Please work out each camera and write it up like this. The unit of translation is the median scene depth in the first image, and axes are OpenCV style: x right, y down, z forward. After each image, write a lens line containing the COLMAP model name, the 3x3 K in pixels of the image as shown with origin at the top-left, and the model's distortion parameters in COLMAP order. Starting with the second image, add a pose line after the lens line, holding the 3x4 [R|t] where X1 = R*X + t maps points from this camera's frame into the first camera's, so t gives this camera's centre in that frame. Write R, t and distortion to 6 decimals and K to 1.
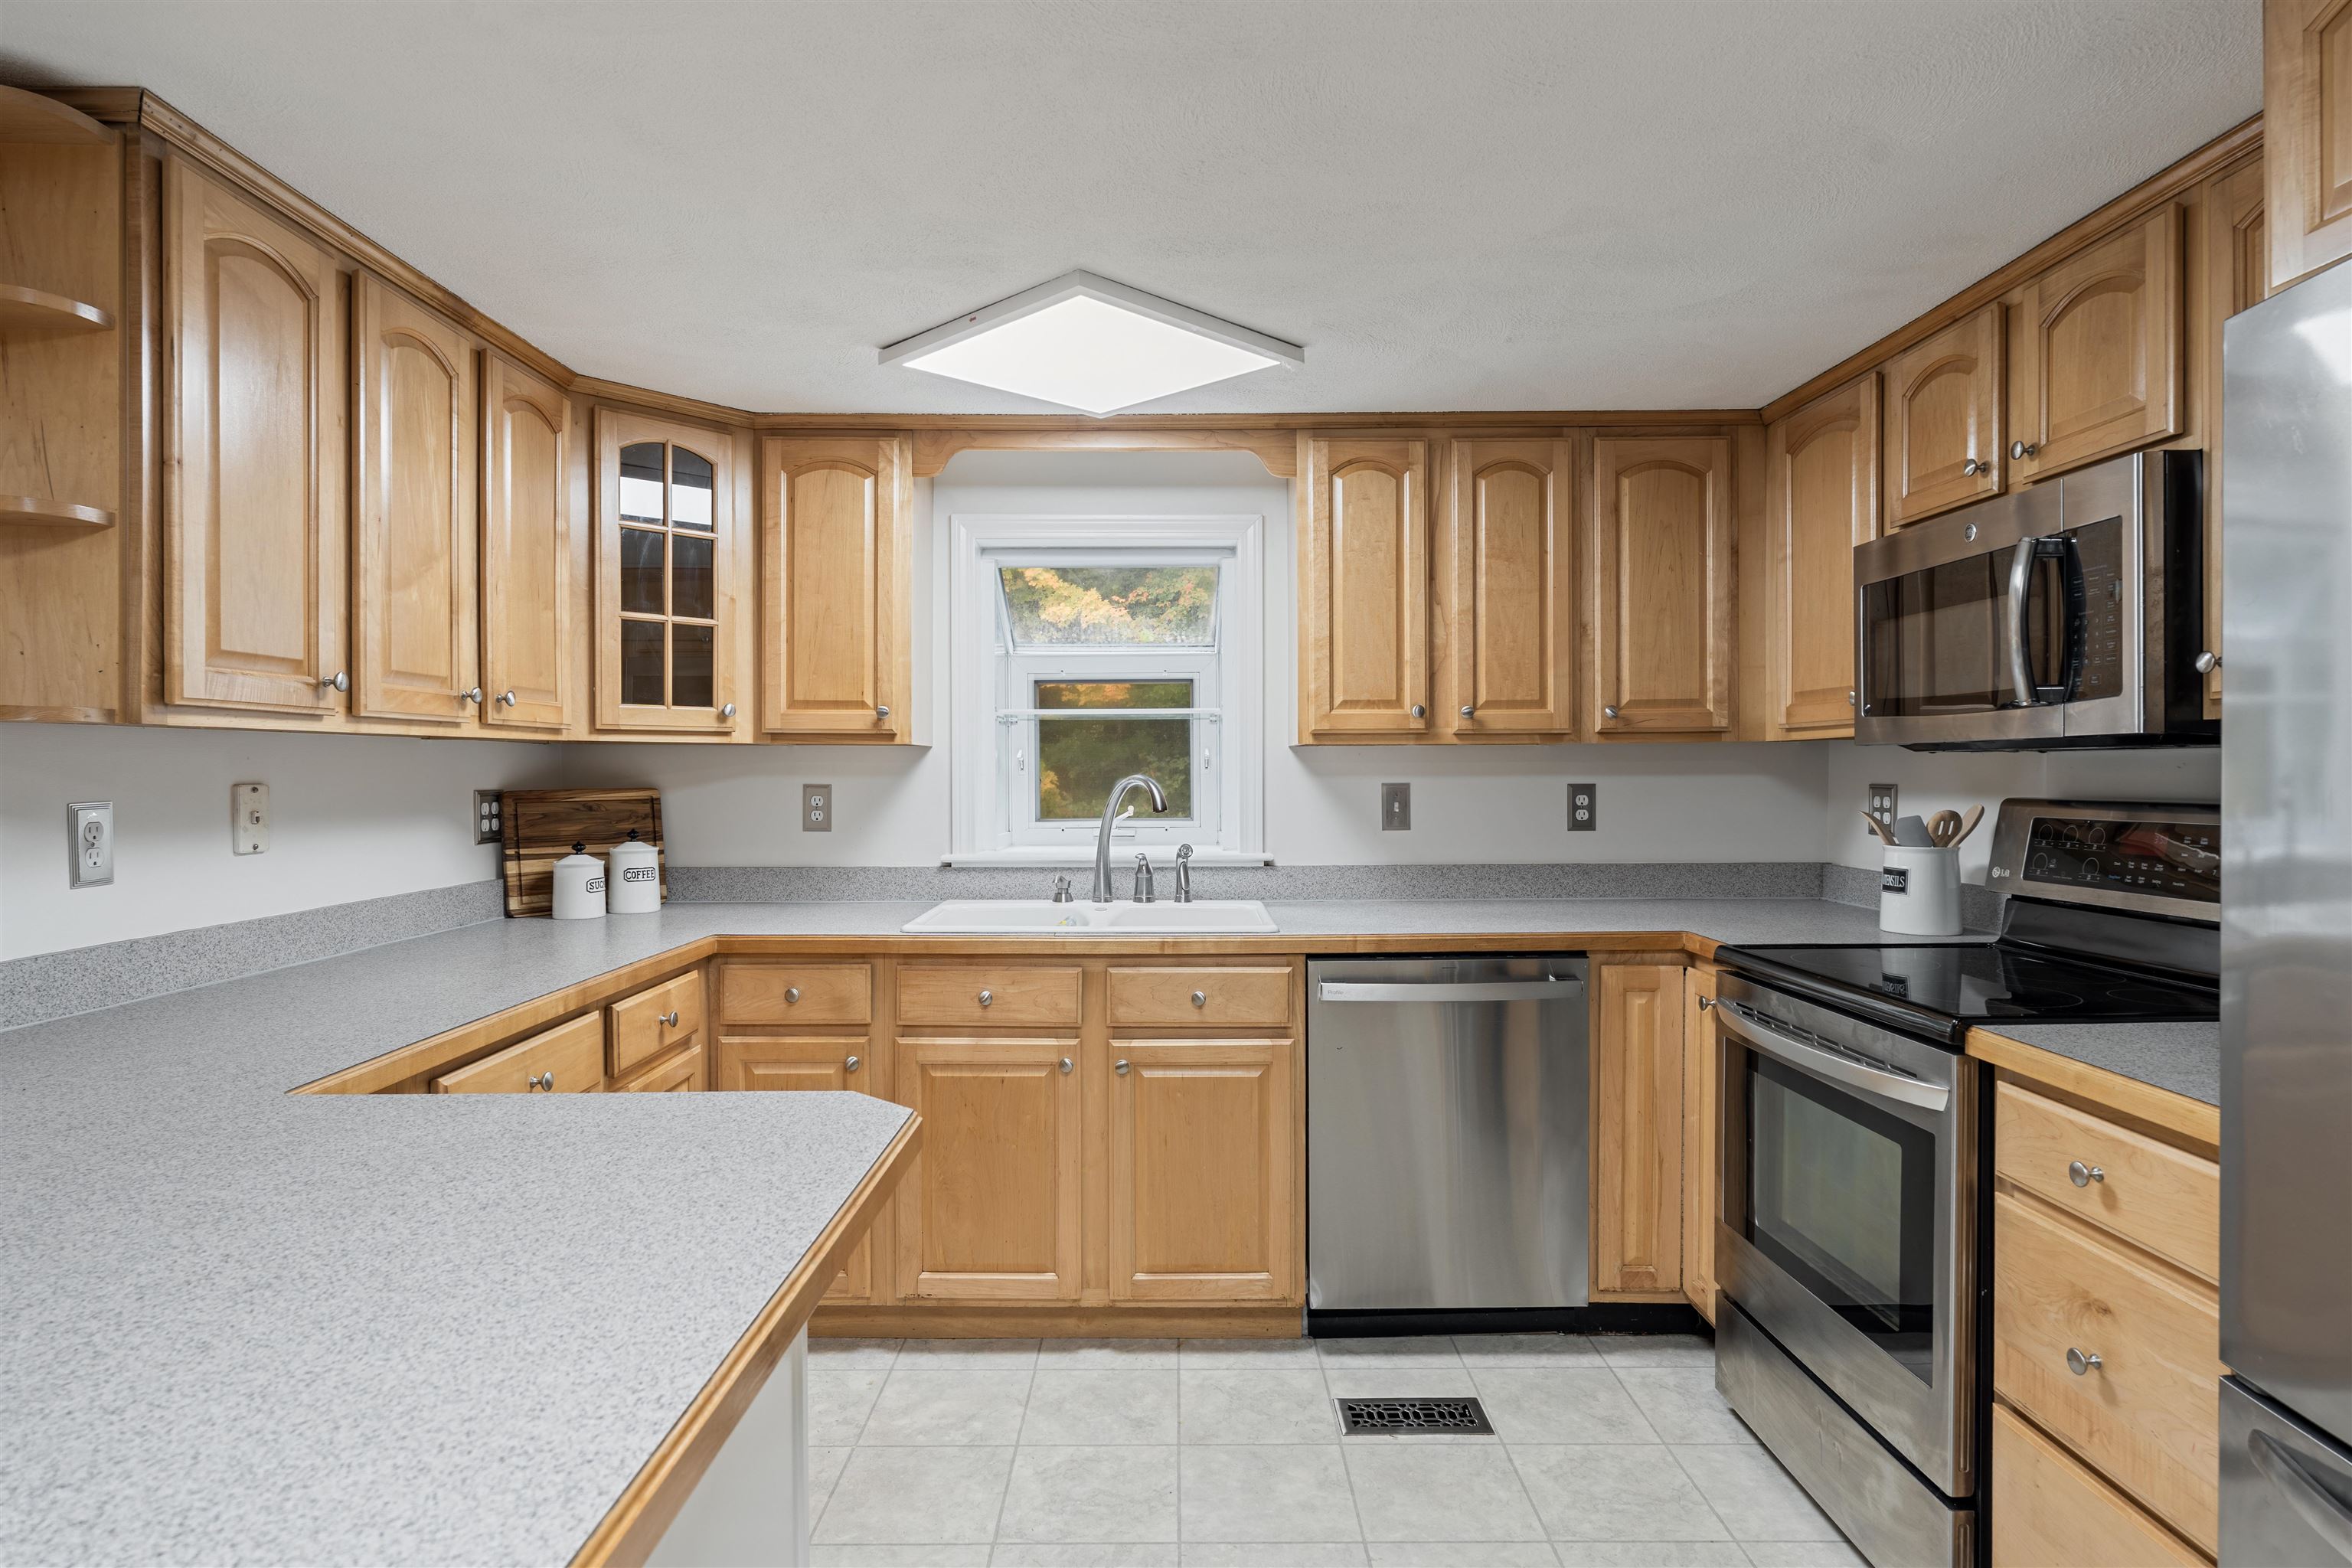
lens RADIAL K [[1272.9, 0, 1178.5], [0, 1272.9, 779.4], [0, 0, 1]] dist [-0.001597, 0.000703]
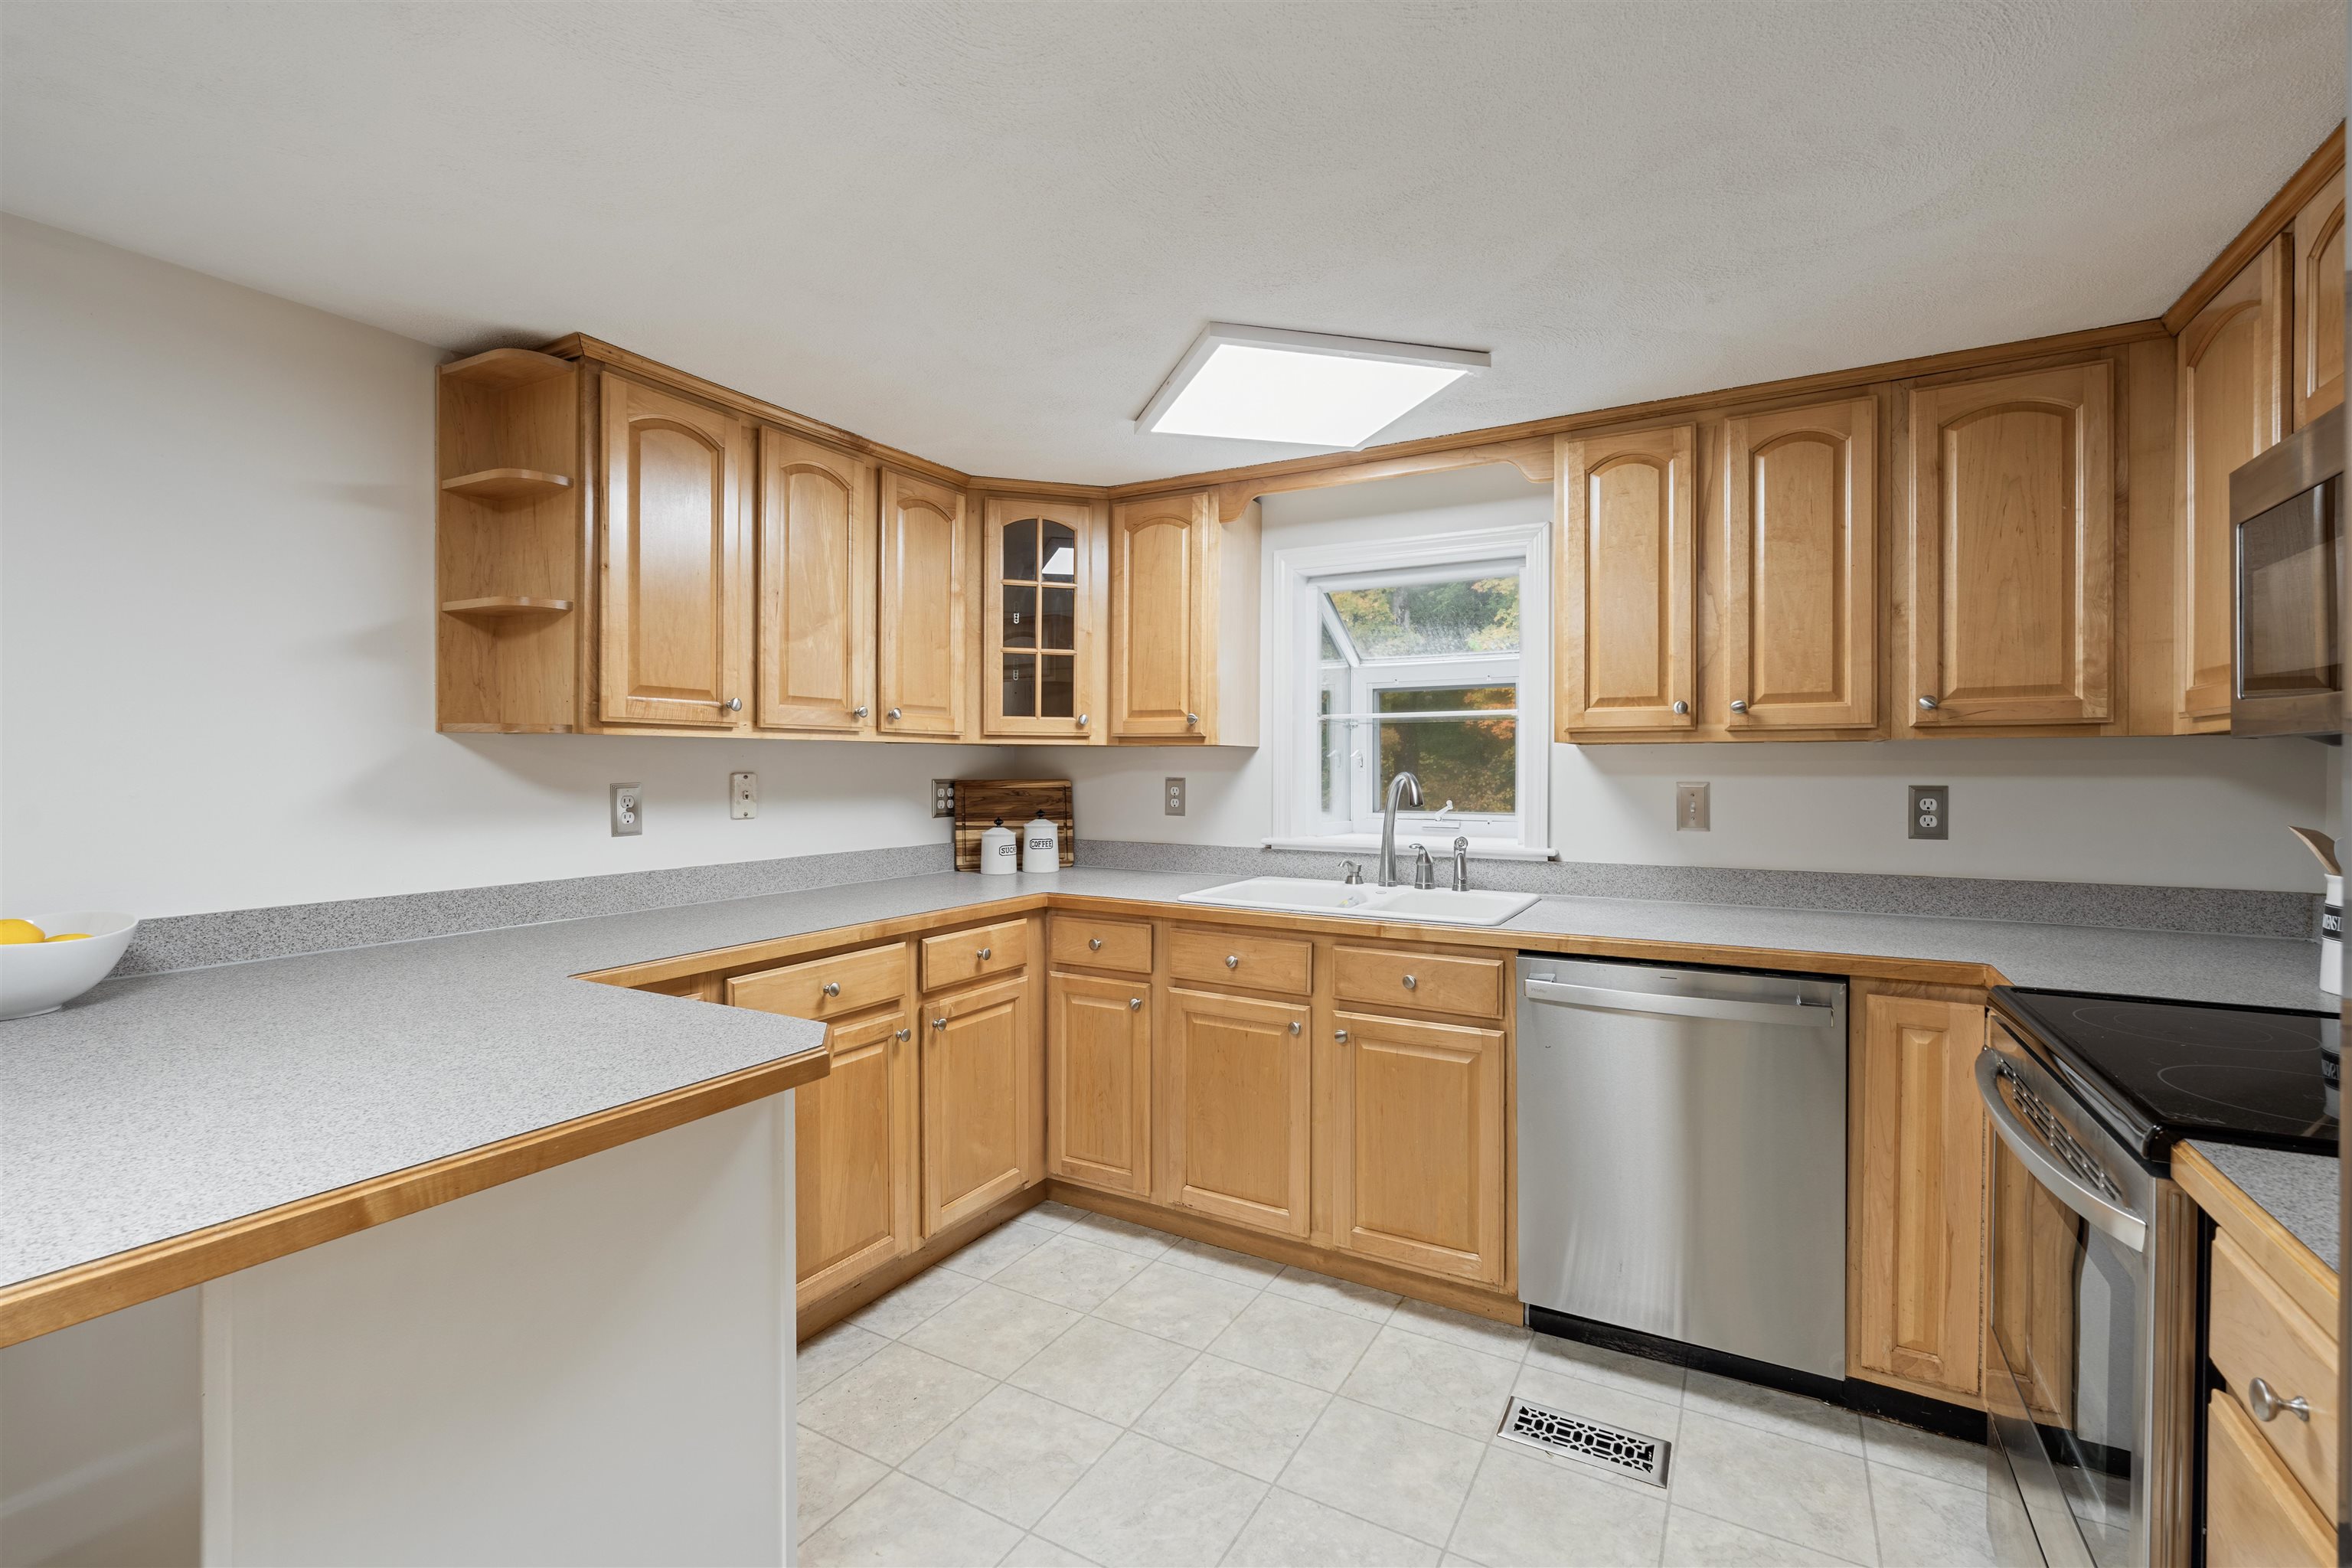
lens RADIAL K [[1031.1, 0, 1177.1], [0, 1031.1, 770.1], [0, 0, 1]] dist [-0.002919, 0.000195]
pose [[0.866307, 0.006130, -0.499474, 0.252588], [-0.008761, 0.999957, -0.002923, -0.000775], [0.499435, 0.006907, 0.866324, 0.140409]]
